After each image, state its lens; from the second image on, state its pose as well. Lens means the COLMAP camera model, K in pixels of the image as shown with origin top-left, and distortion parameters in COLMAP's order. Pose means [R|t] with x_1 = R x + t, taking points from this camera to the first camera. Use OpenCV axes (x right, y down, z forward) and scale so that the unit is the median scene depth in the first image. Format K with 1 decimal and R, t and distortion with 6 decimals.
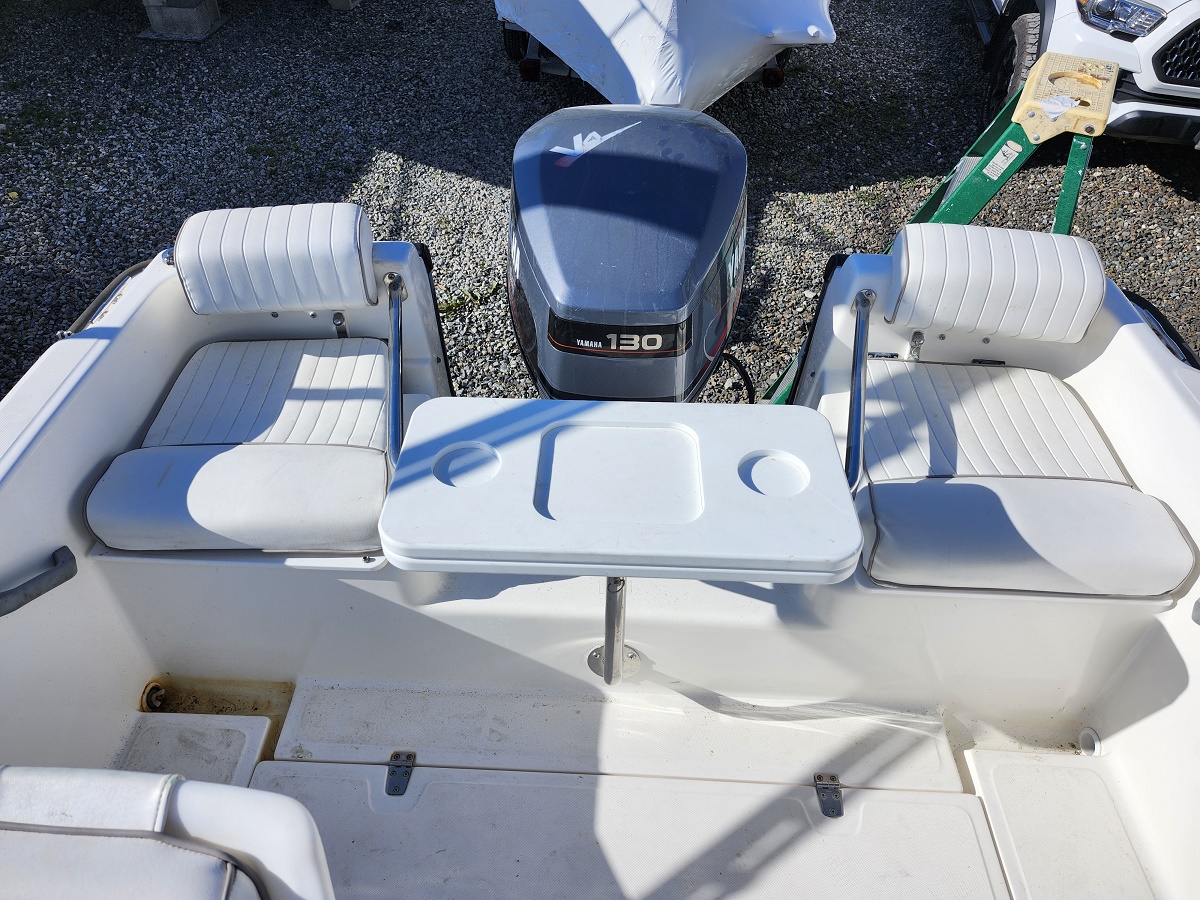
lens RADIAL K [[806.0, 0, 584.3], [0, 806.0, 449.8], [0, 0, 1]] dist [0.054727, -0.051251]
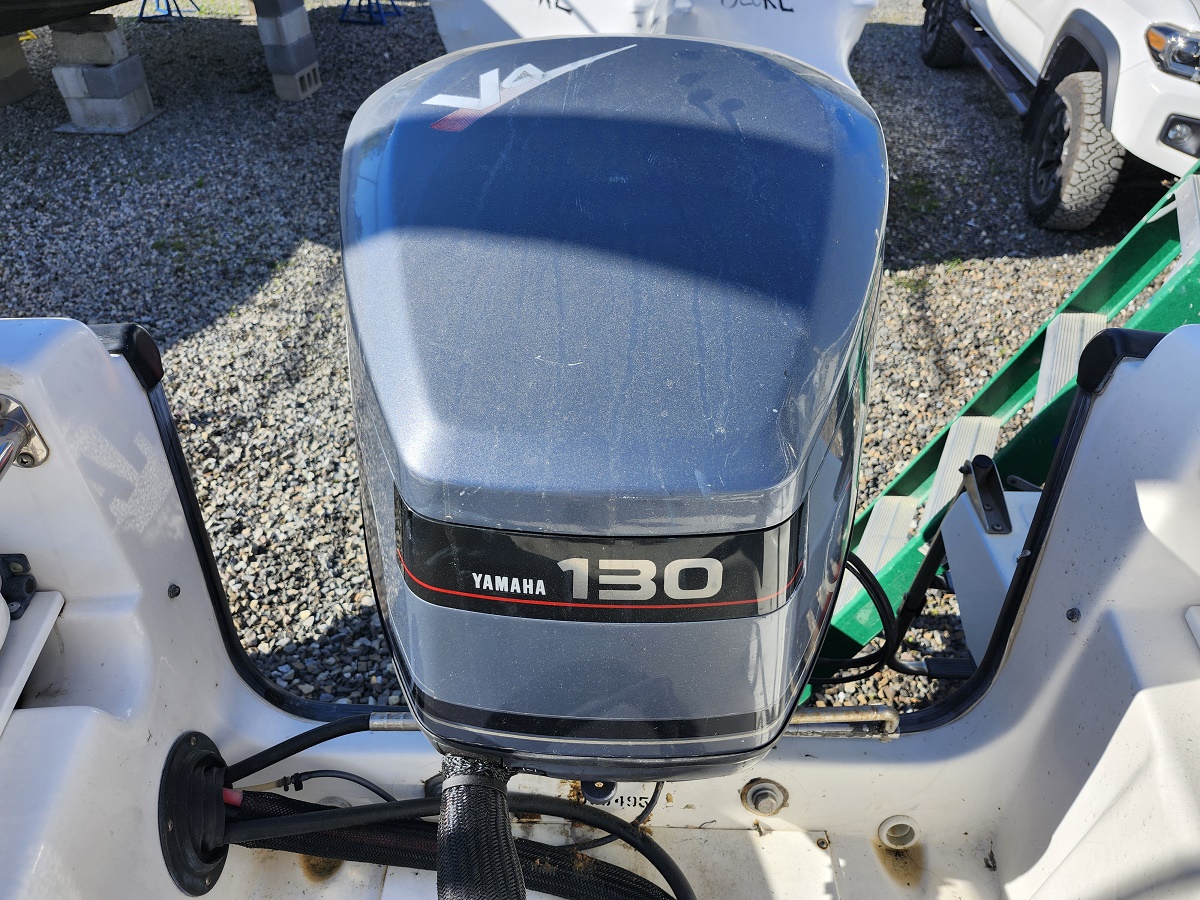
lens RADIAL K [[806.0, 0, 584.3], [0, 806.0, 449.8], [0, 0, 1]] dist [0.054727, -0.051251]
pose [[0.999709, -0.021577, 0.010806, 0.010909], [0.022793, 0.991356, -0.129204, -0.043900], [-0.007925, 0.129412, 0.991559, 0.200240]]
